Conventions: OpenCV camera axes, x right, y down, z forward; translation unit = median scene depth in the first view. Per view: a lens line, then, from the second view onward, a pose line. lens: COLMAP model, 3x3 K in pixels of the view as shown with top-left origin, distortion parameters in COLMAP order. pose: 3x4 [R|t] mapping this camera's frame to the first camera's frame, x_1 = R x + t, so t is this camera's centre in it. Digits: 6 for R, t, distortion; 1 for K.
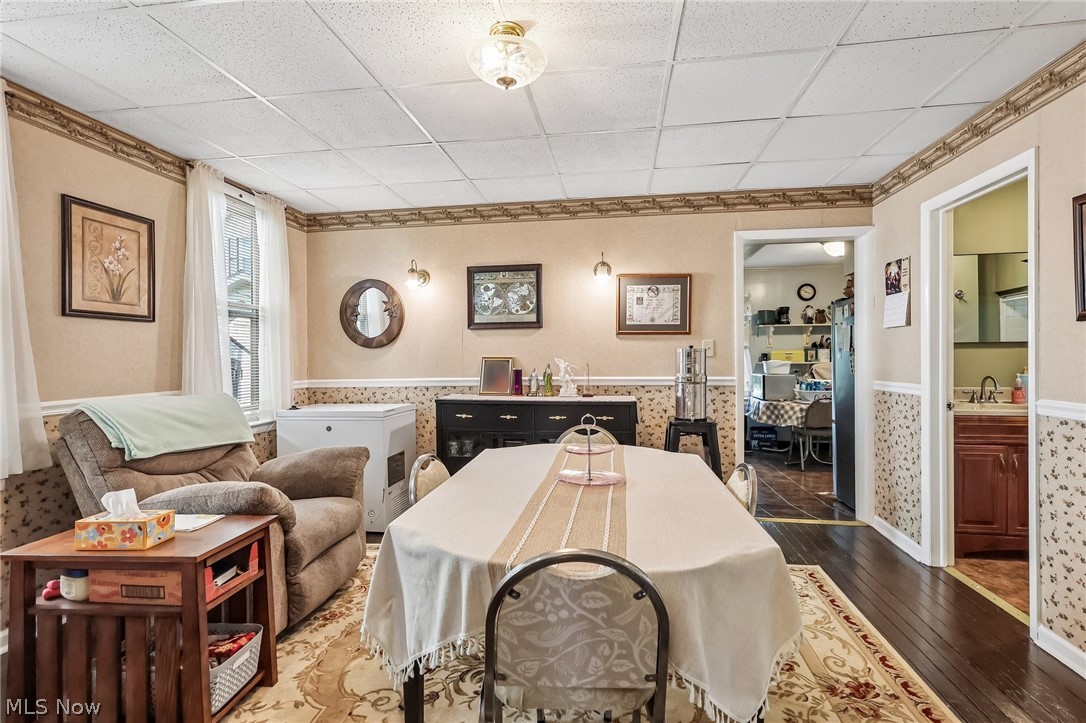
lens RADIAL K [[504.4, 0, 537.7], [0, 504.4, 357.7], [0, 0, 1]] dist [0.002615, -0.000969]
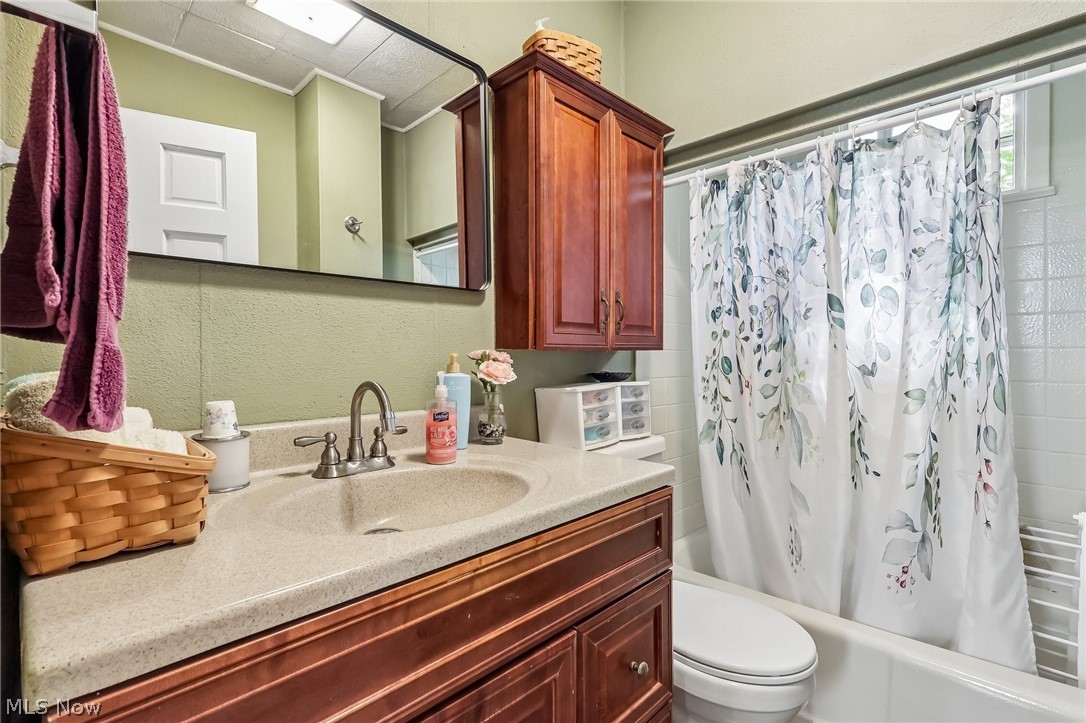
lens RADIAL K [[504.4, 0, 539.1], [0, 504.4, 362.3], [0, 0, 1]] dist [0.002615, -0.000969]
pose [[0.571282, -0.008540, 0.820710, 0.697962], [0.013735, 0.999905, 0.000844, 0.025605], [-0.820639, 0.010790, 0.571345, 0.737844]]
